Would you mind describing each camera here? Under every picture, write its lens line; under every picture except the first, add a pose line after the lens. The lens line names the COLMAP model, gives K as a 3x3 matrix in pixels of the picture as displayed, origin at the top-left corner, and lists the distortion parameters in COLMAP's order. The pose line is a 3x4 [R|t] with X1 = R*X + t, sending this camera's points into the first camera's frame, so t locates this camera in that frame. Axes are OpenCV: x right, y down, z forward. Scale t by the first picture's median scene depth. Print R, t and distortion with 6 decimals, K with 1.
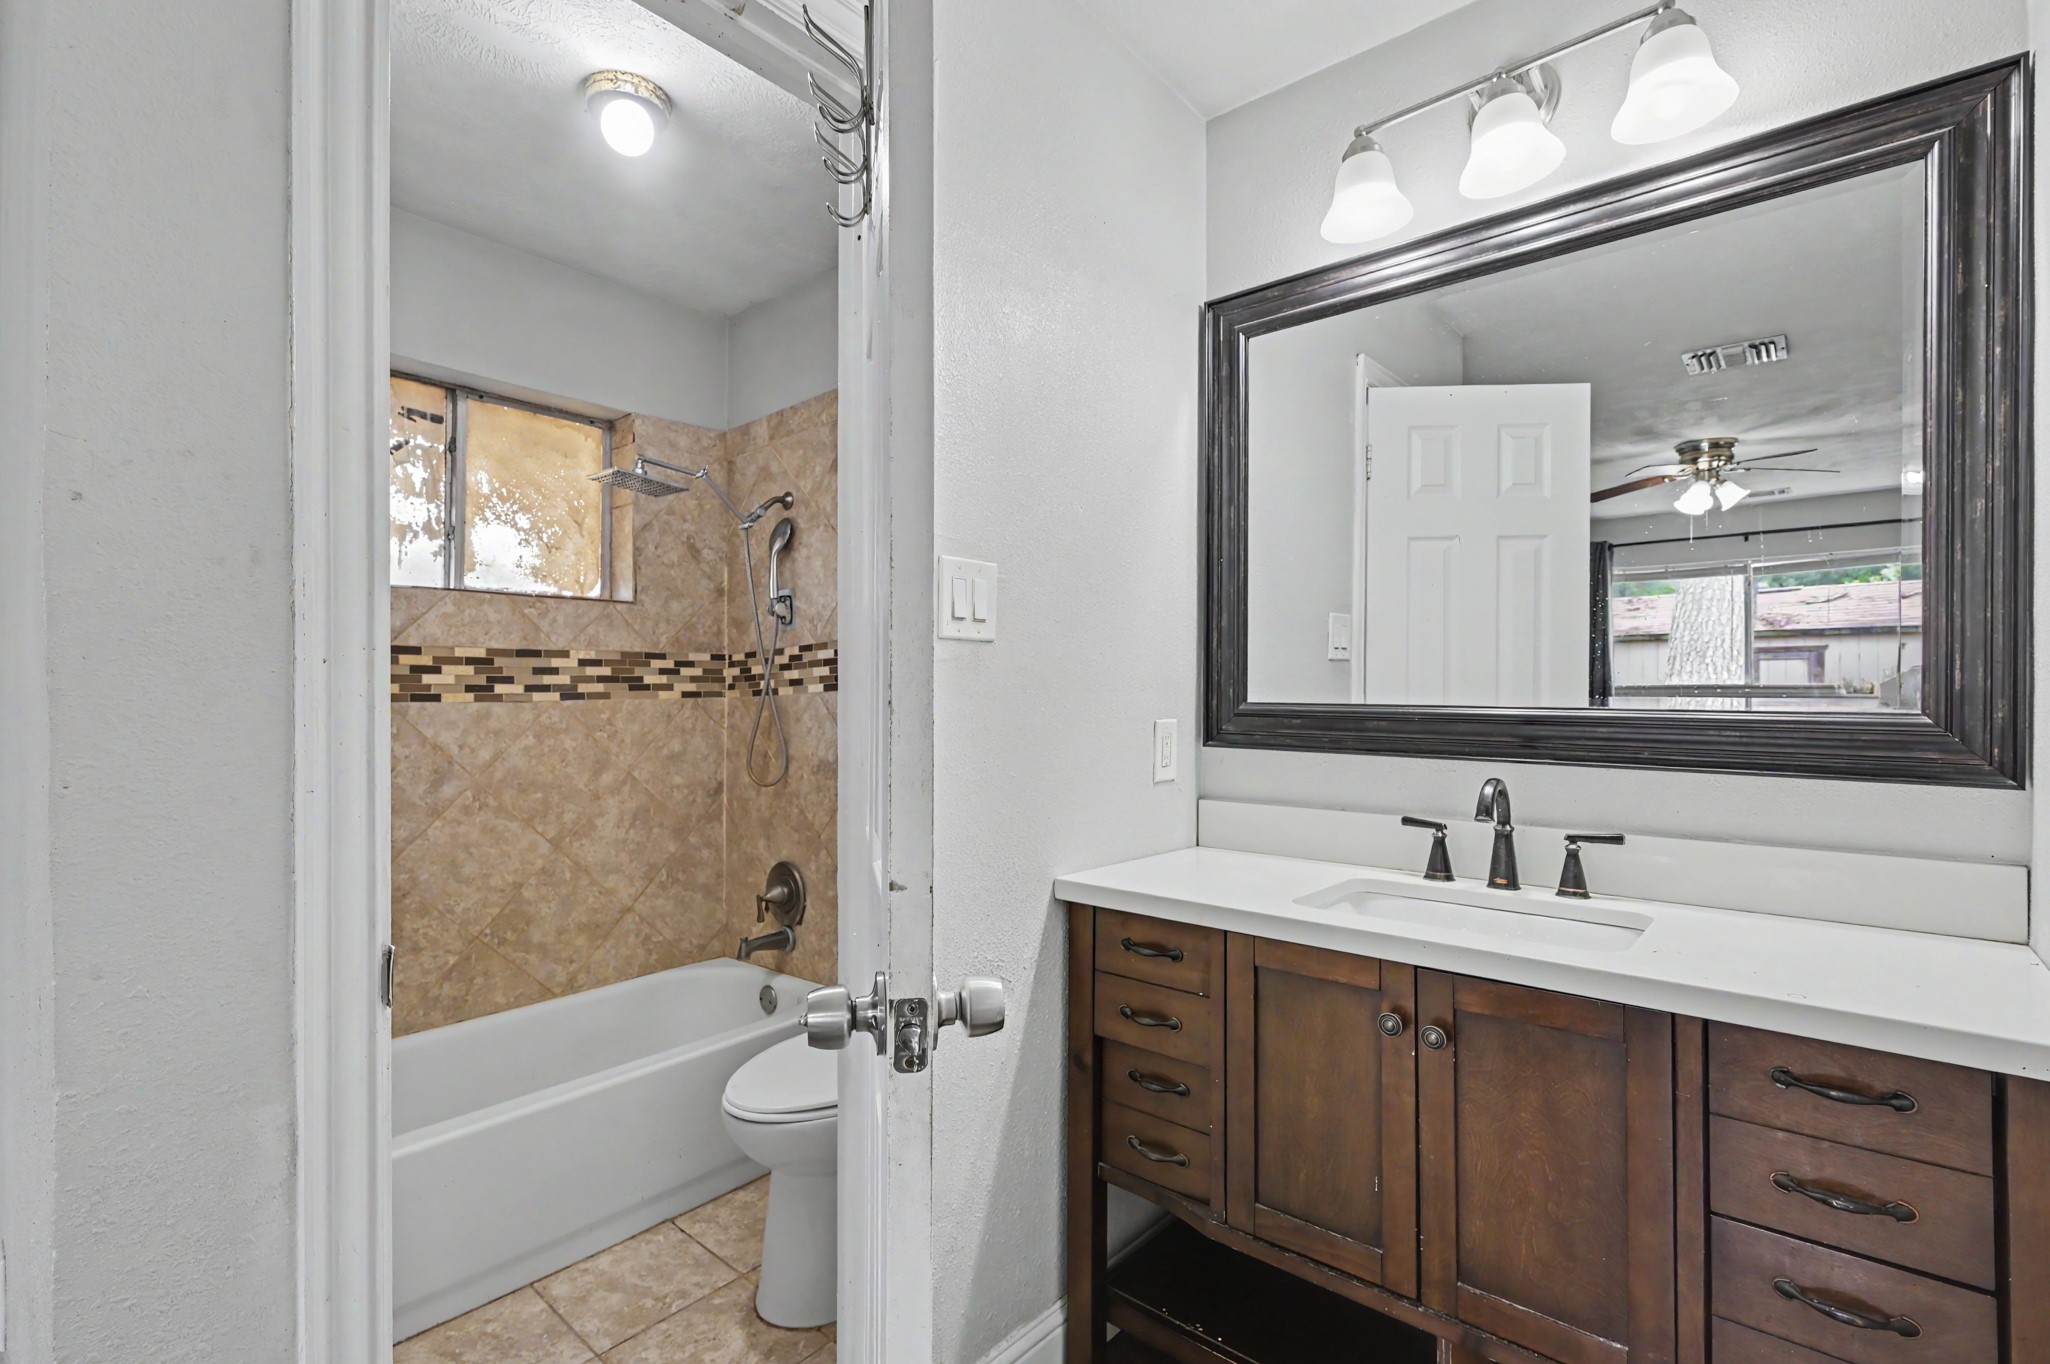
lens RADIAL K [[907.3, 0, 1037.1], [0, 907.3, 697.2], [0, 0, 1]] dist [-0.000494, -0.001967]
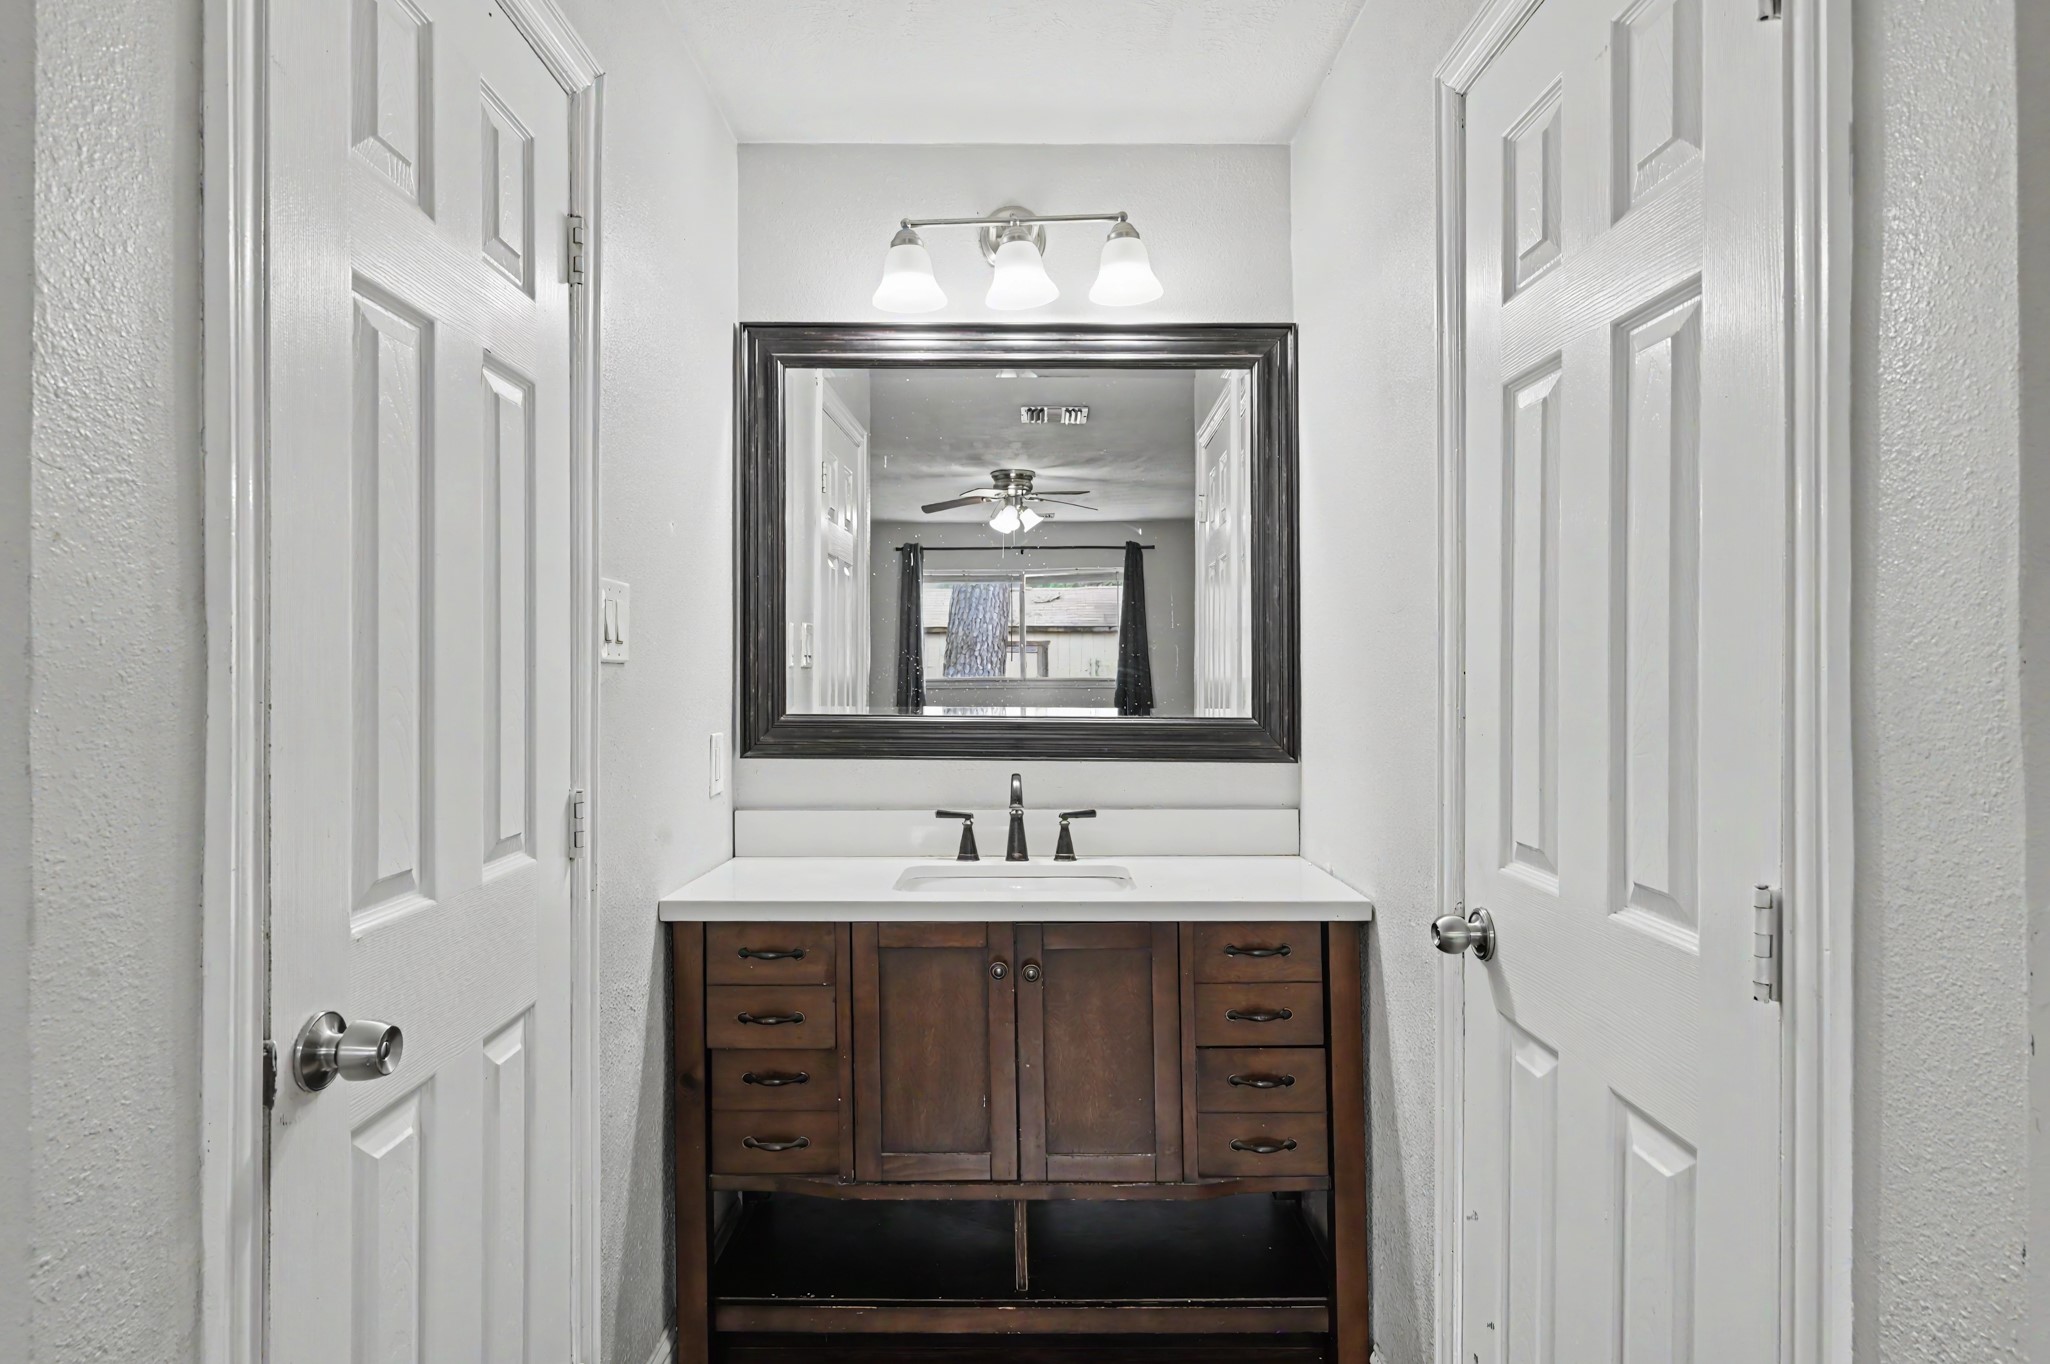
lens RADIAL K [[1041.2, 0, 1015.0], [0, 1041.2, 672.3], [0, 0, 1]] dist [-0.002677, 0.001393]
pose [[0.774322, 0.004458, 0.632776, -0.392463], [0.004216, 0.999917, -0.012203, -0.032674], [-0.632777, 0.012117, 0.774239, -0.120200]]
